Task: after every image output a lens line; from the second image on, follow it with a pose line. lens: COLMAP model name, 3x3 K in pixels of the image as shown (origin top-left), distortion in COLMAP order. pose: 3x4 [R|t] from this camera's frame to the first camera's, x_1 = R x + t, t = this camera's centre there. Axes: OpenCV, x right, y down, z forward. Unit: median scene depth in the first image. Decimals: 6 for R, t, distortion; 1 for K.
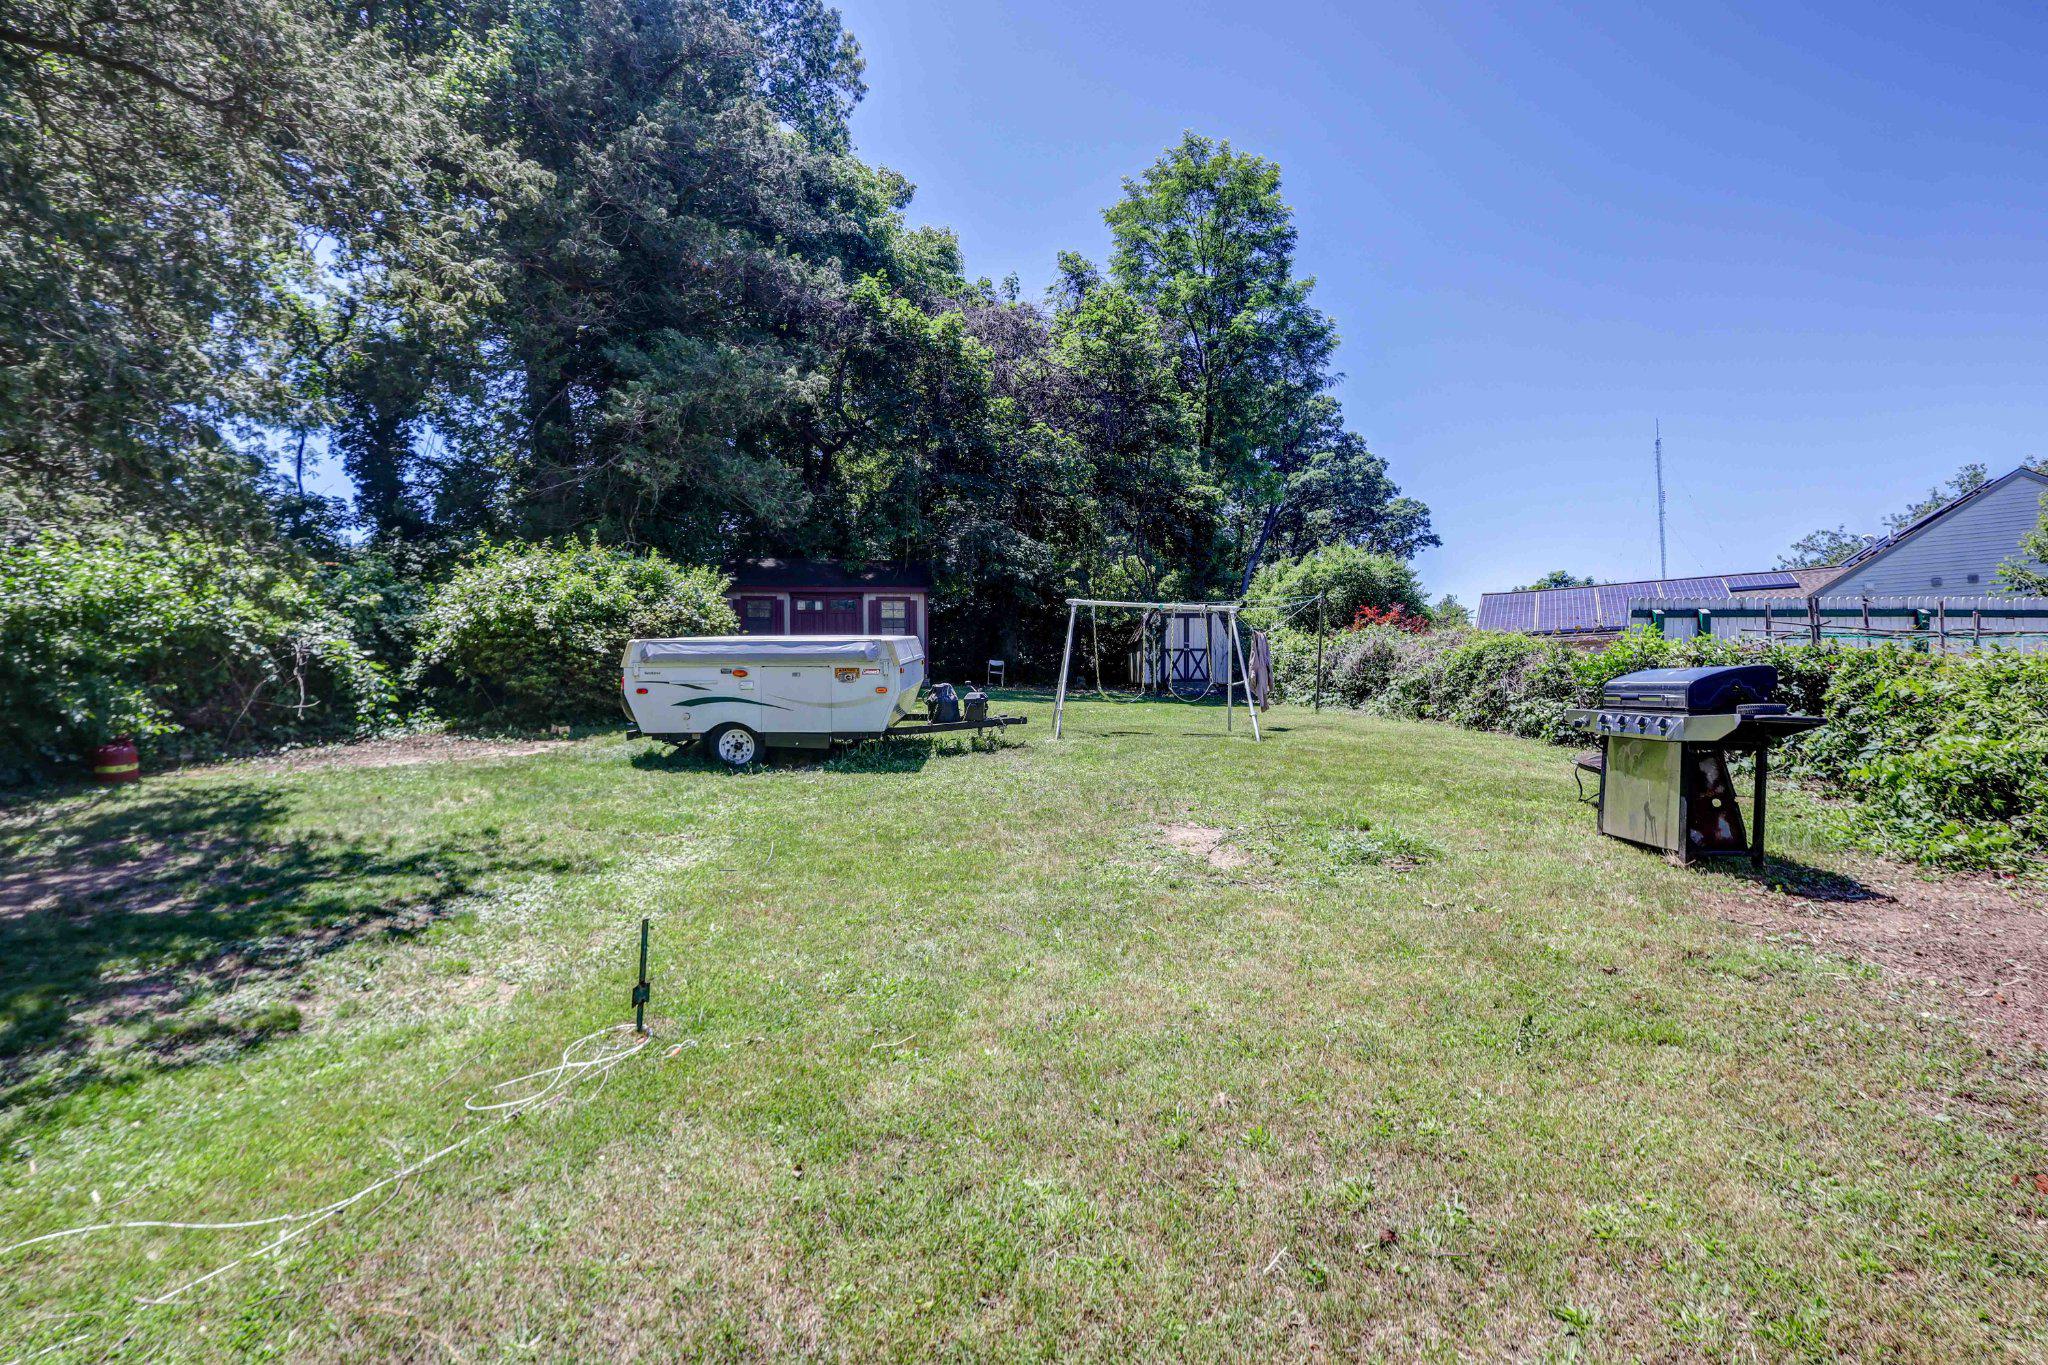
lens RADIAL K [[966.1, 0, 1023.7], [0, 966.1, 688.1], [0, 0, 1]] dist [0.004930, 0.001960]
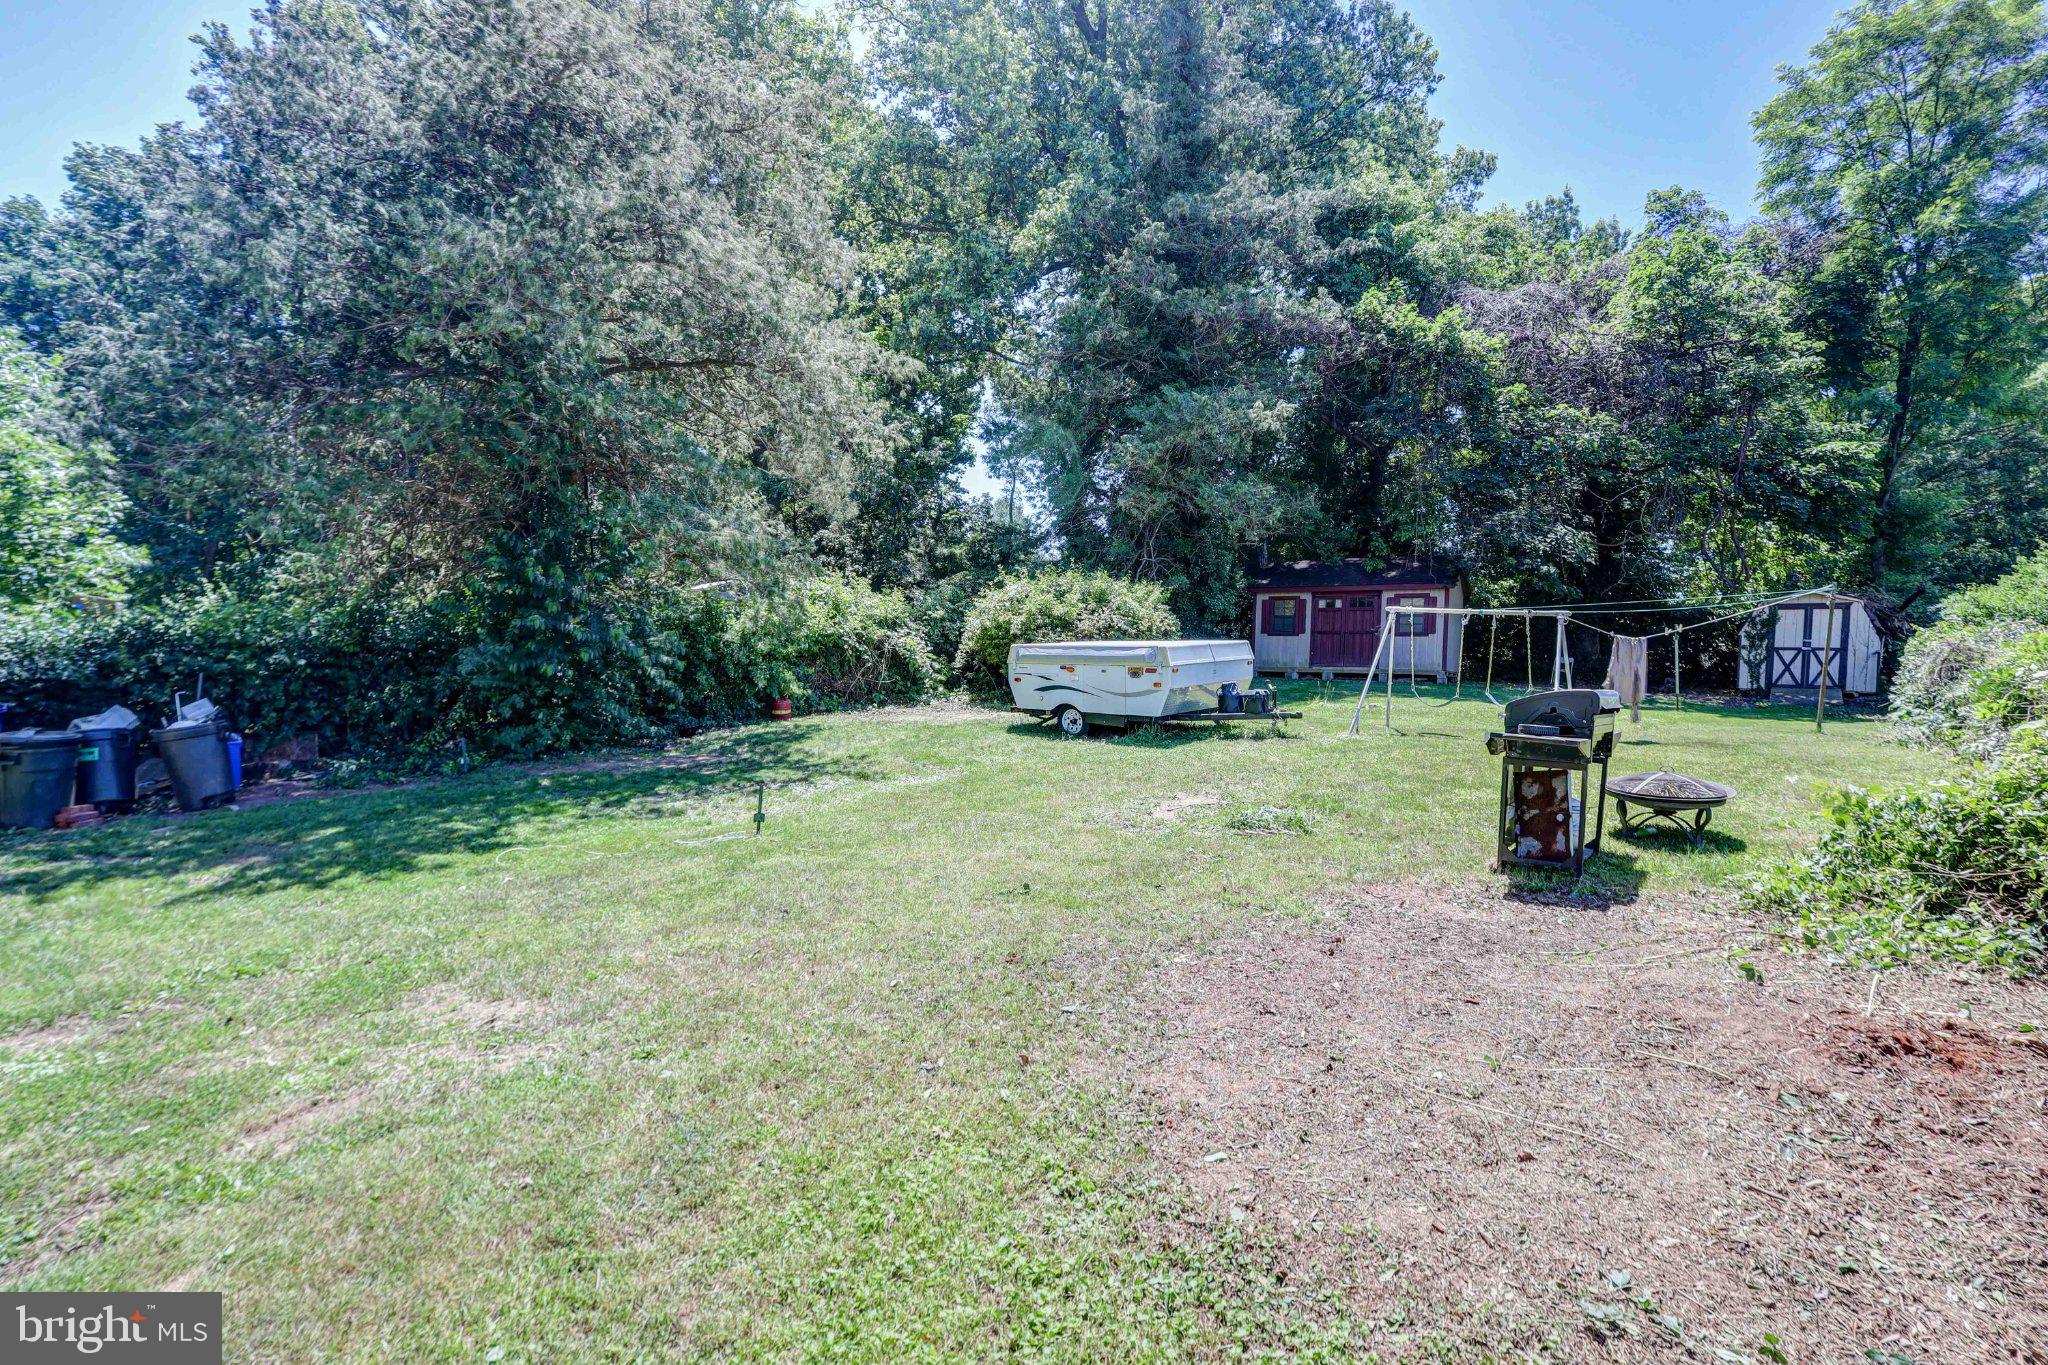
lens RADIAL K [[966.1, 0, 1025.1], [0, 966.1, 689.2], [0, 0, 1]] dist [0.004930, 0.001960]
pose [[0.771275, 0.039087, -0.635301, 0.400917], [-0.029970, 0.999236, 0.025094, -0.014383], [0.635796, -0.000315, 0.771857, -0.089755]]
